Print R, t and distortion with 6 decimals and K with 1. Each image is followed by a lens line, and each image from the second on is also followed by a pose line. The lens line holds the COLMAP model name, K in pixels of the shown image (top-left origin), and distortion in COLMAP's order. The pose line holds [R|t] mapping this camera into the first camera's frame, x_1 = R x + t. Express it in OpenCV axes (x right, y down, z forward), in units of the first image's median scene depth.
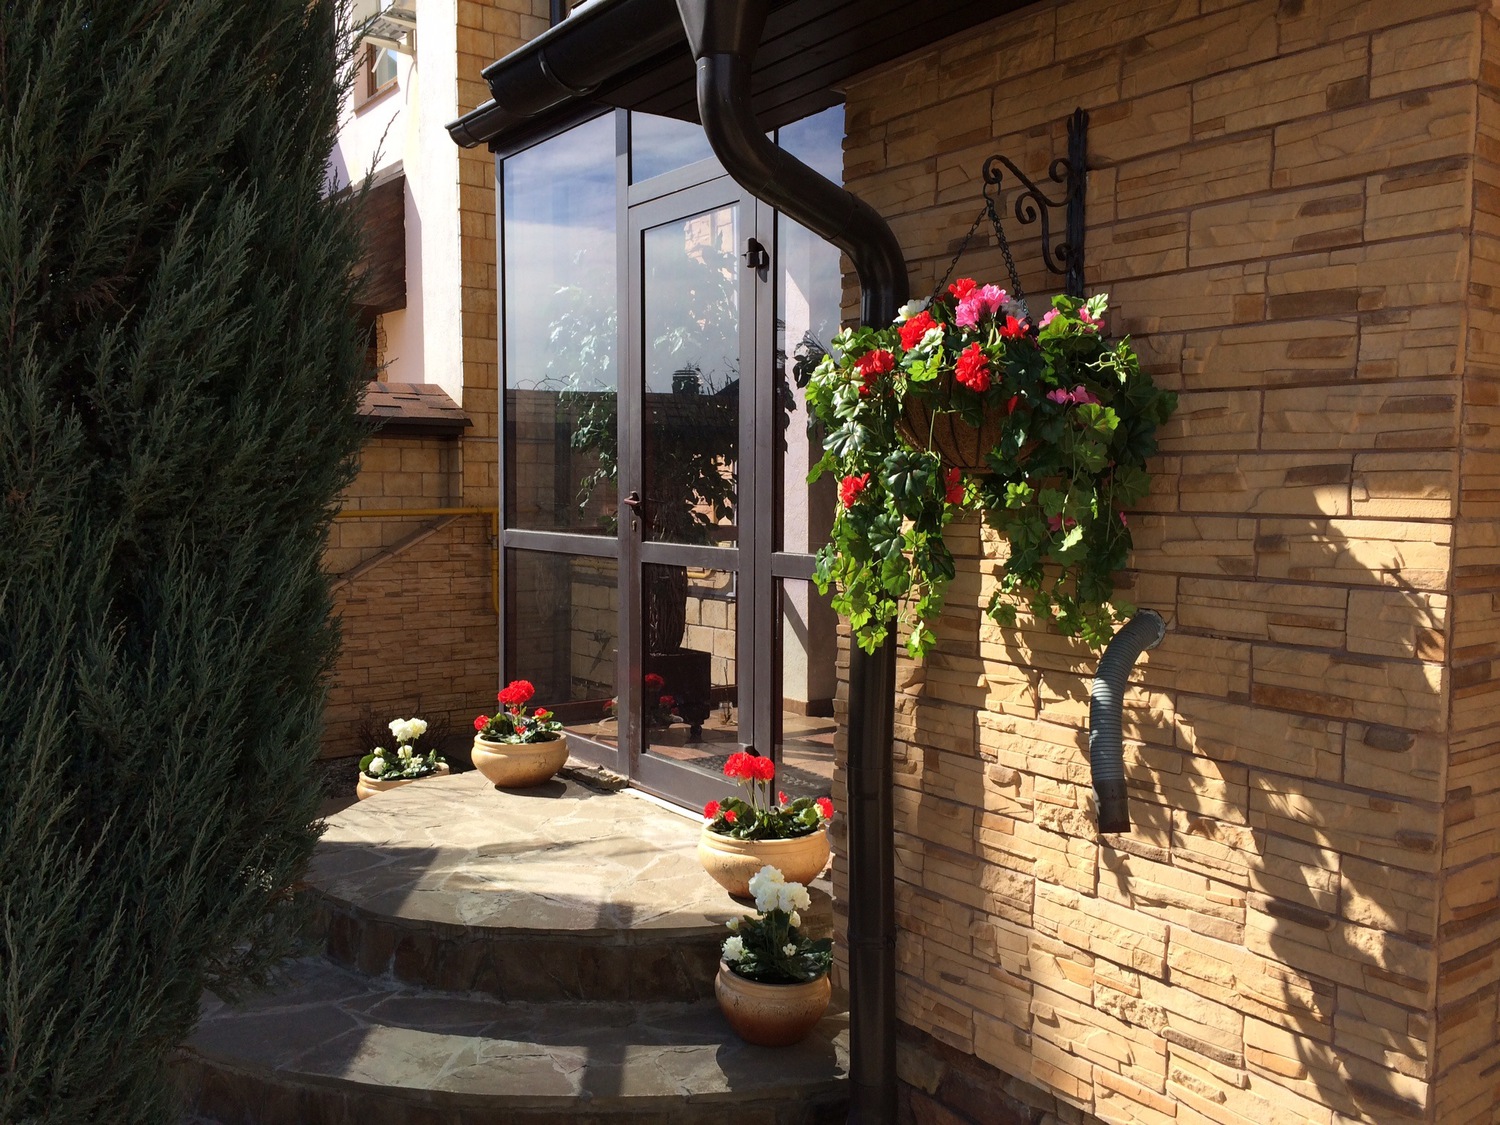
lens RADIAL K [[1266.7, 0, 750.0], [0, 1266.7, 562.5], [0, 0, 1]] dist [0.074142, -0.094078]
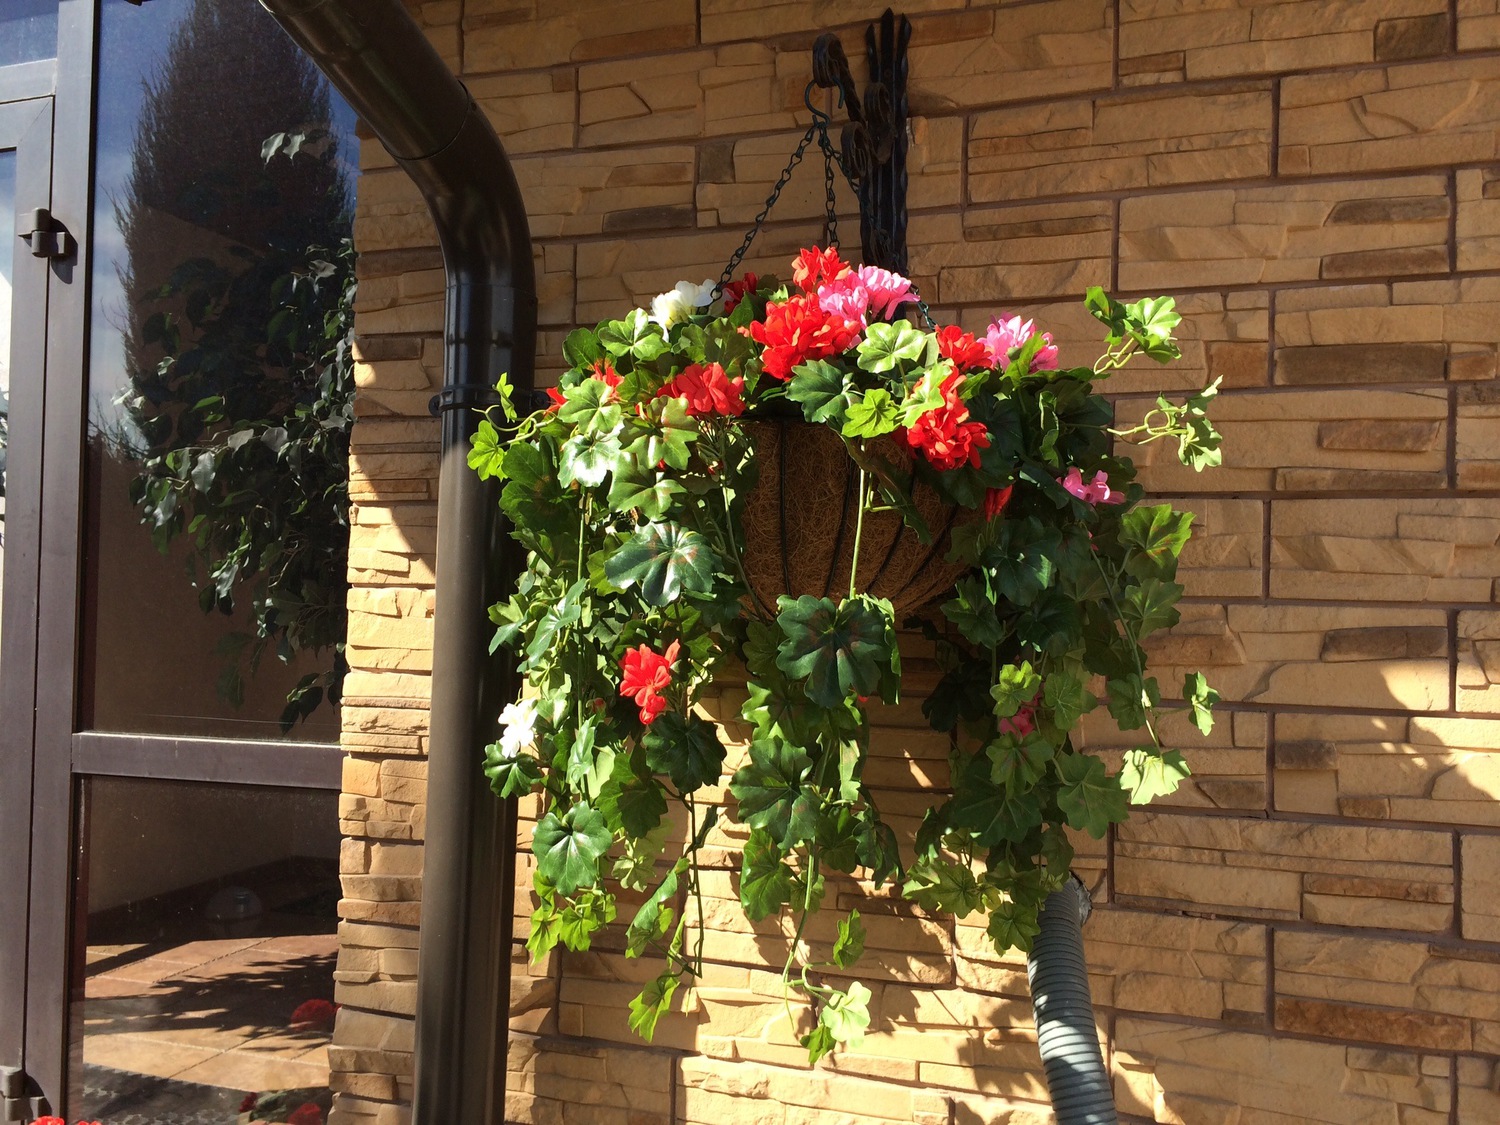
lens RADIAL K [[1266.7, 0, 750.0], [0, 1266.7, 562.5], [0, 0, 1]] dist [0.074142, -0.094078]
pose [[0.815218, 0.021856, 0.578742, -0.148279], [0.027652, 0.996679, -0.076590, -0.065225], [-0.578494, 0.078441, 0.811906, 0.651595]]
